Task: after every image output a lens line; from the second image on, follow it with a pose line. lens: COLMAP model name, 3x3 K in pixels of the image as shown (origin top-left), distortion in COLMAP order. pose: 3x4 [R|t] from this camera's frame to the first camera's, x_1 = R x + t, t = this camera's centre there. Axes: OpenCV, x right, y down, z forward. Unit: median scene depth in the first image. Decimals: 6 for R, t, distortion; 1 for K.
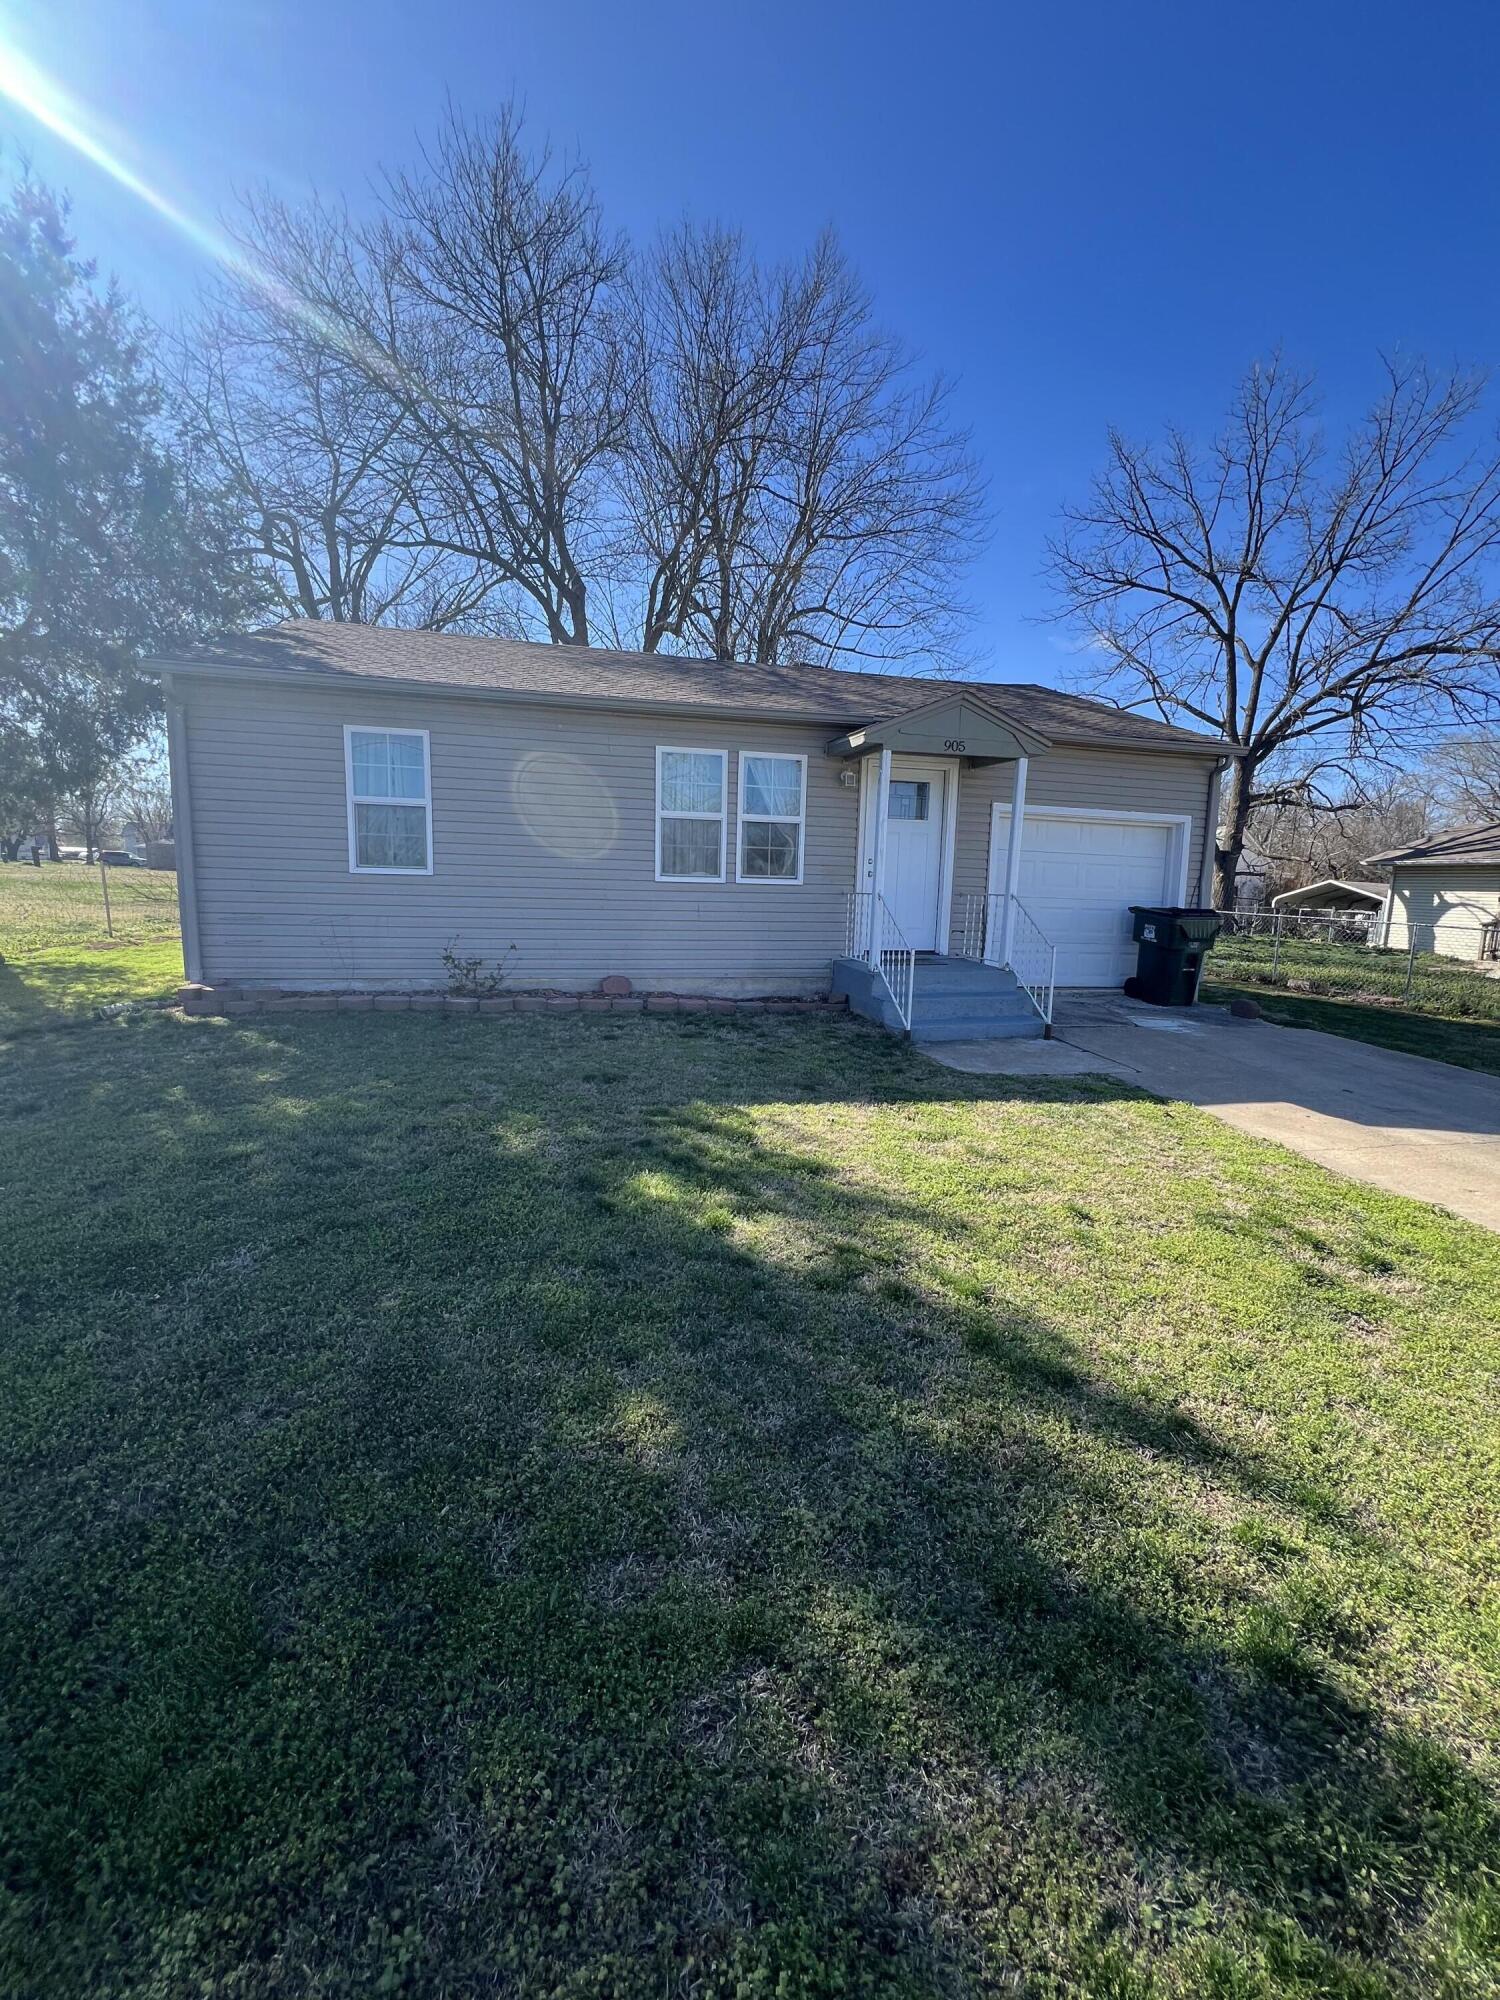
lens RADIAL K [[798.6, 0, 745.5], [0, 798.6, 995.0], [0, 0, 1]] dist [-0.000266, -0.000274]
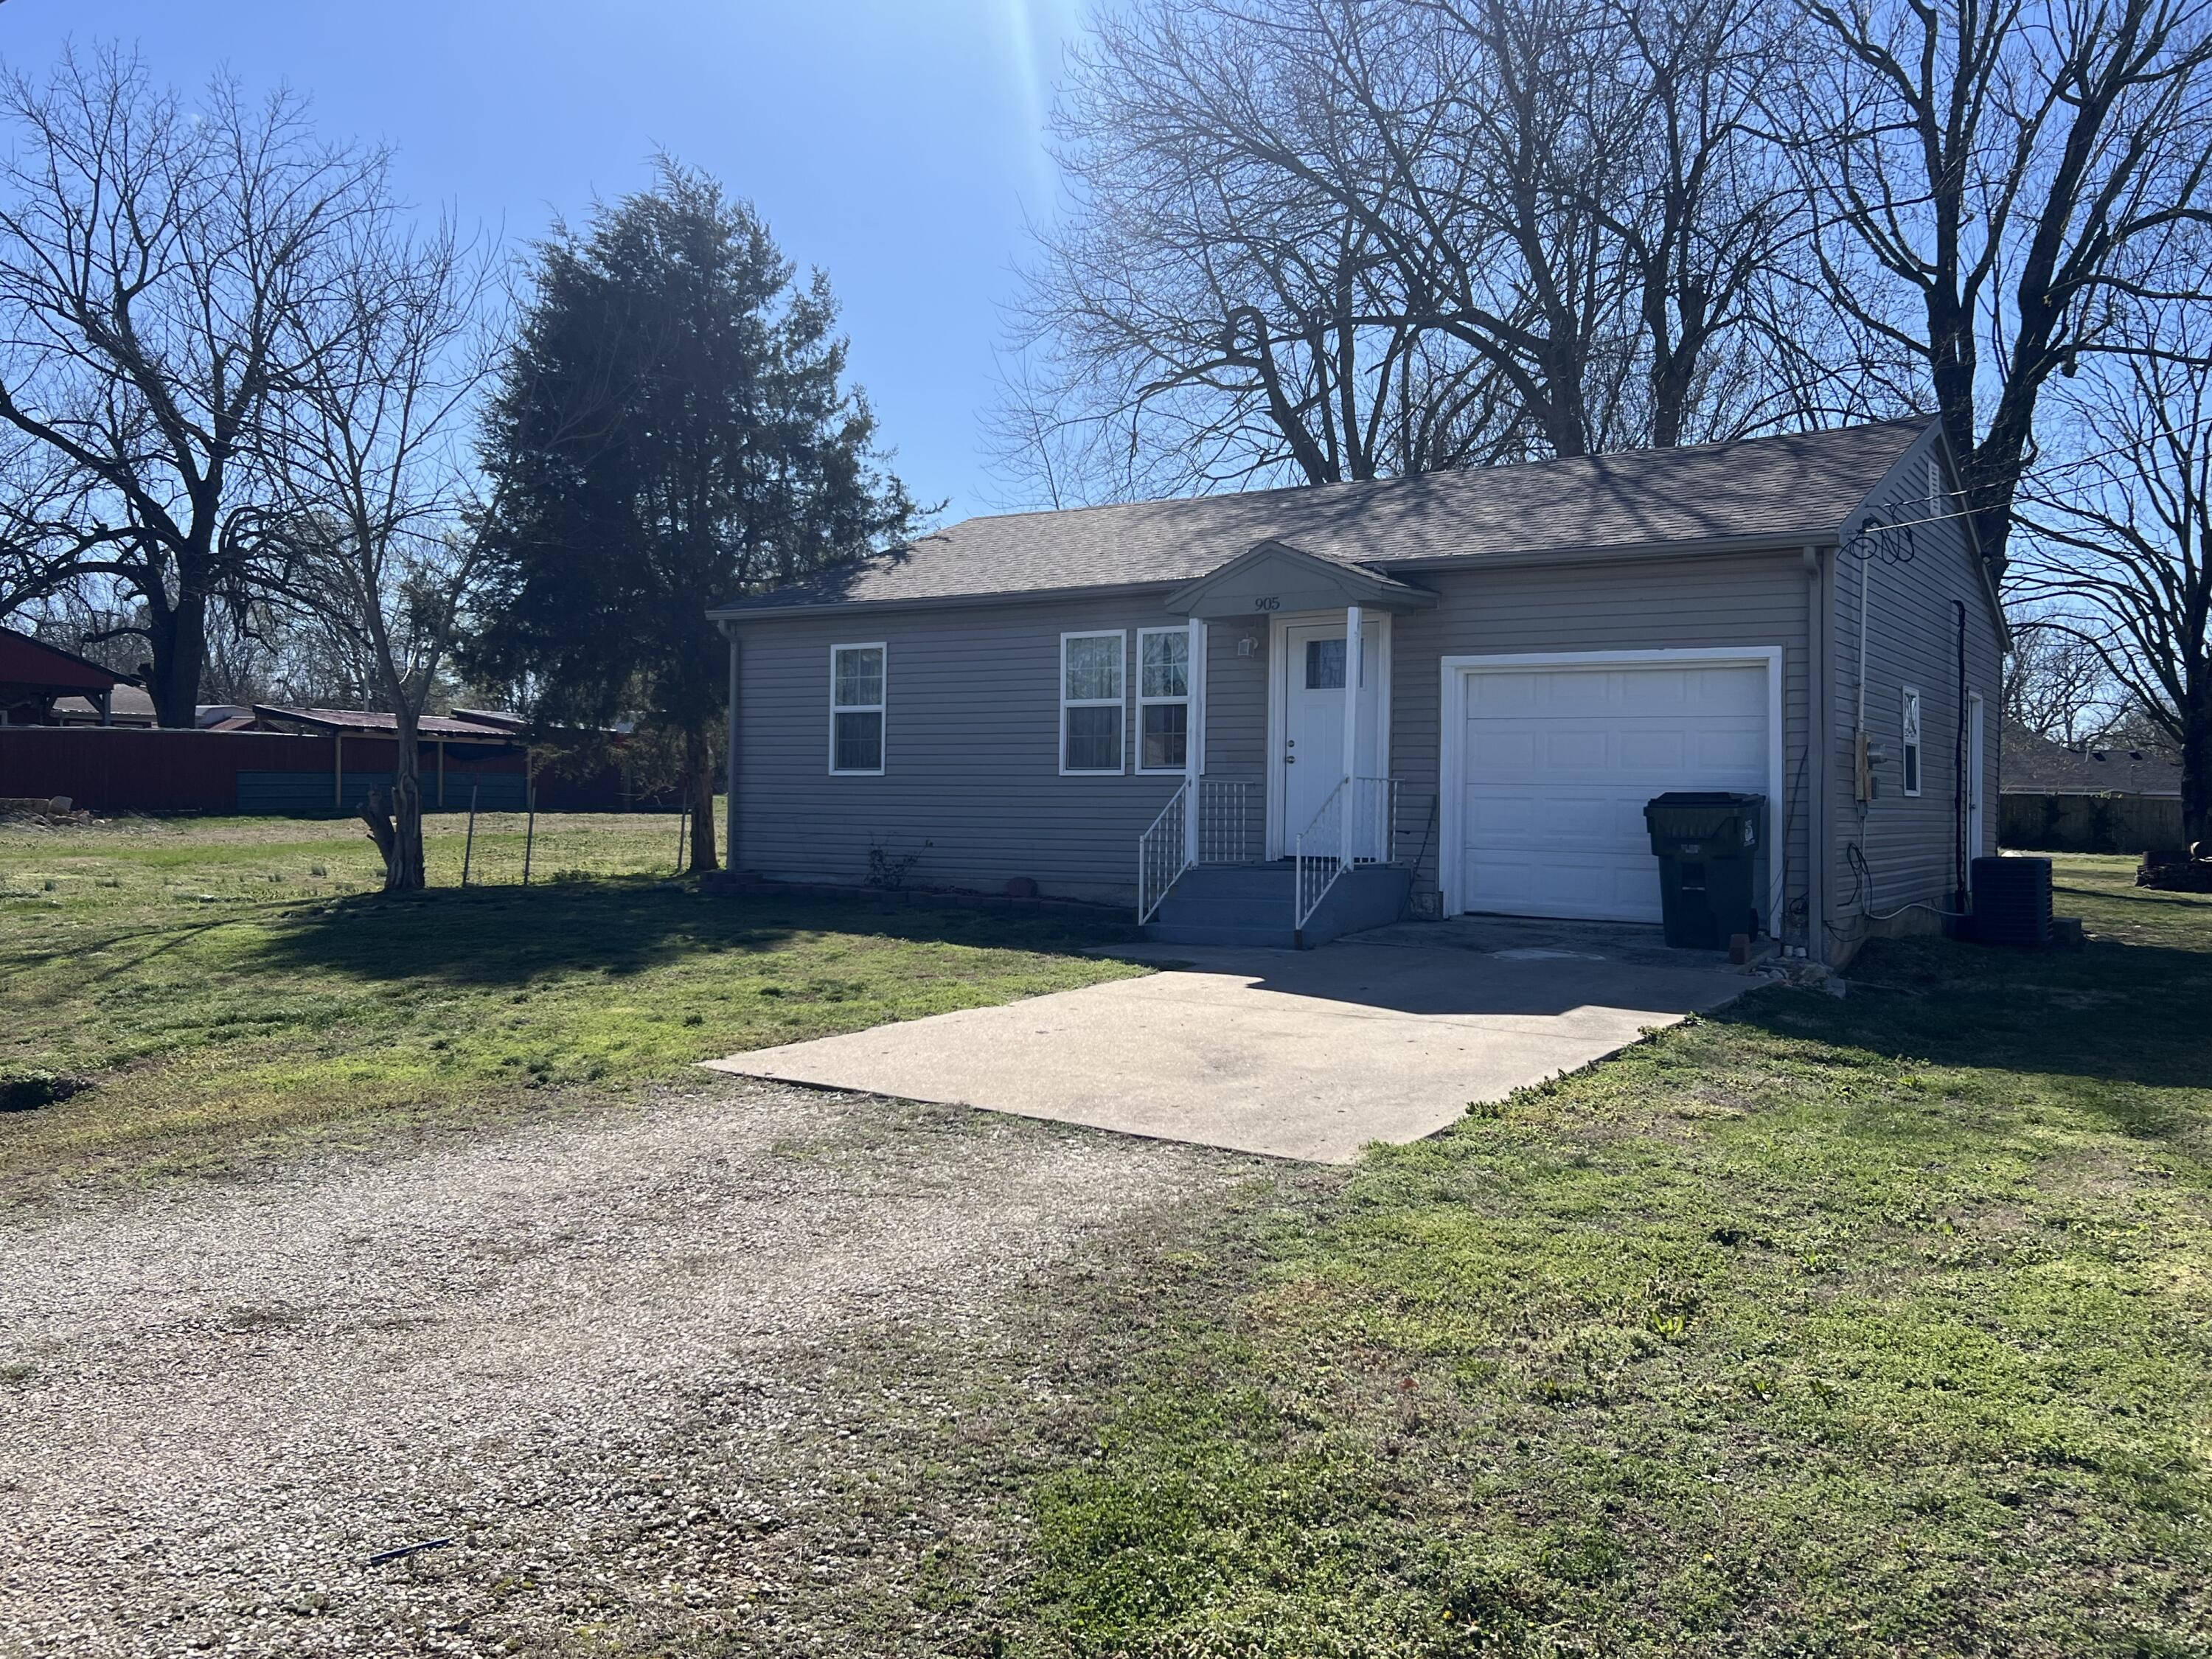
lens RADIAL K [[1784.9, 0, 1118.3], [0, 1784.9, 819.9], [0, 0, 1]] dist [0.126760, -0.302632]
pose [[0.665080, -0.009572, -0.746711, 1.463816], [-0.095093, 0.990692, -0.097397, 0.102042], [0.740693, 0.135784, 0.657980, -0.298551]]
